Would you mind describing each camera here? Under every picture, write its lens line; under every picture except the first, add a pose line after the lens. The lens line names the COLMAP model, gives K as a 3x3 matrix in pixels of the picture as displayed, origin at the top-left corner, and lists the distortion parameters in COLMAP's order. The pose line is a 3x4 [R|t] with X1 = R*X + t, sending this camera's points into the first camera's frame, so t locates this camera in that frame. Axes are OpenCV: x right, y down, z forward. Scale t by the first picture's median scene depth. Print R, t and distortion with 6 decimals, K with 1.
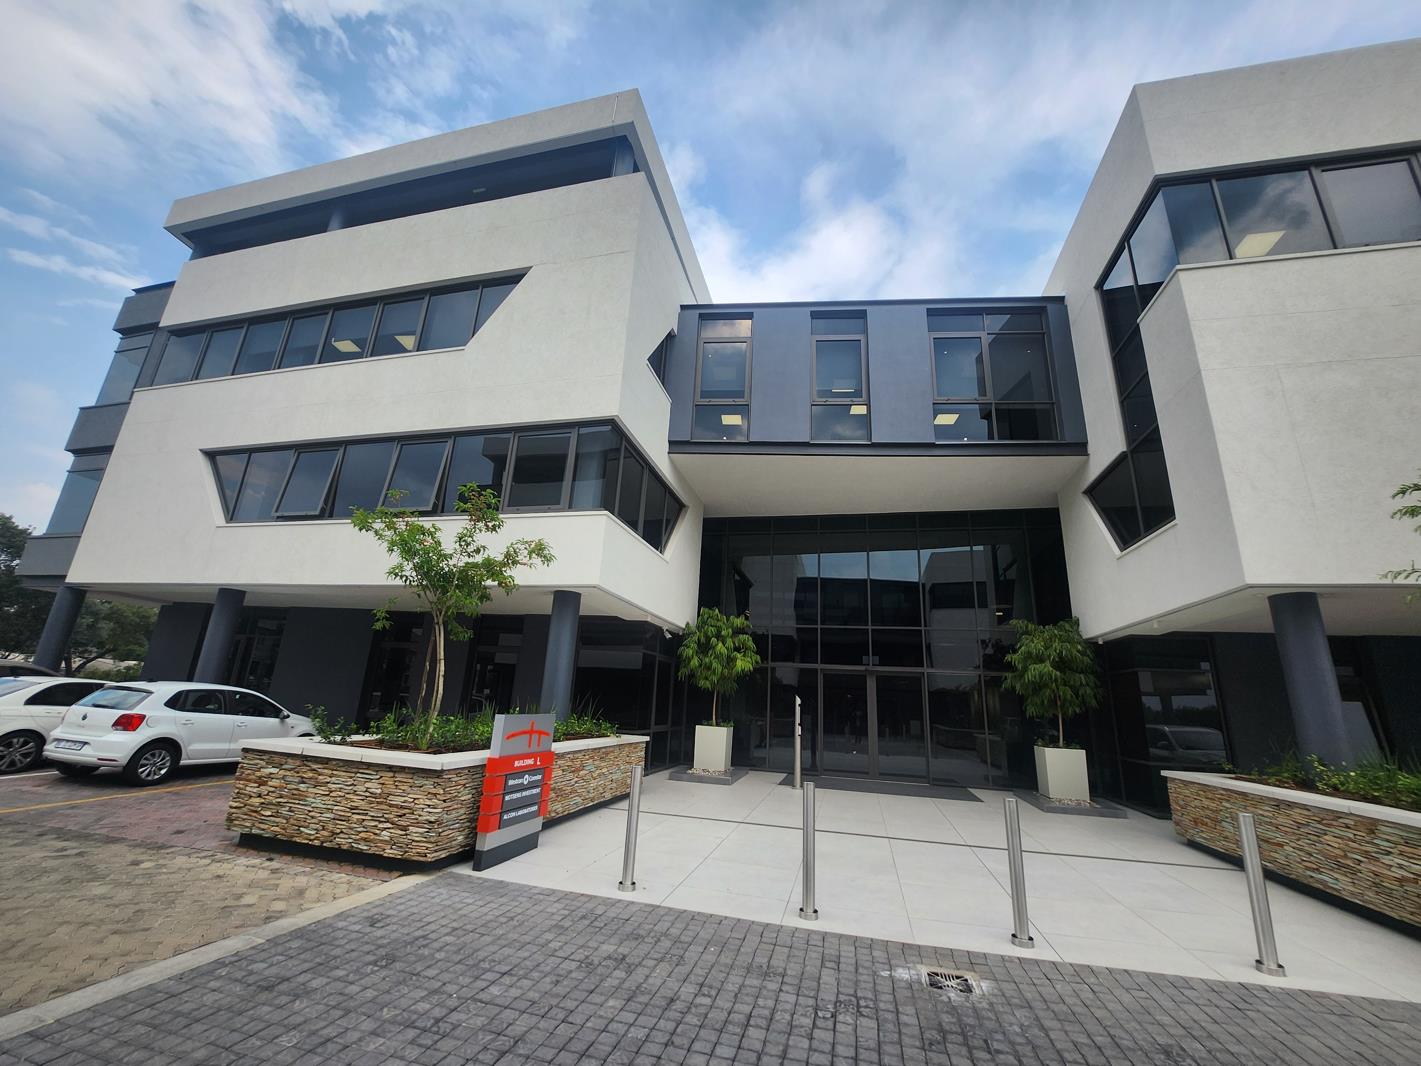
lens RADIAL K [[566.3, 0, 708.2], [0, 566.3, 540.3], [0, 0, 1]] dist [-0.015441, 0.000185]
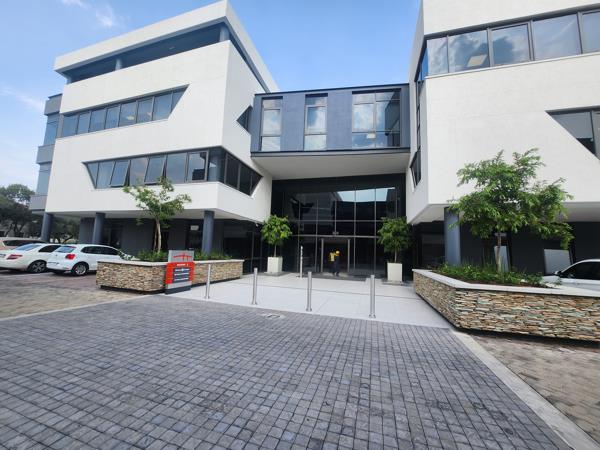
lens RADIAL K [[239.1, 0, 301.5], [0, 239.1, 229.1], [0, 0, 1]] dist [-0.015441, 0.000185]
pose [[0.998293, -0.017706, -0.055648, 0.246423], [0.027434, 0.983419, 0.179260, -0.017990], [0.051551, -0.180480, 0.982227, -0.149365]]
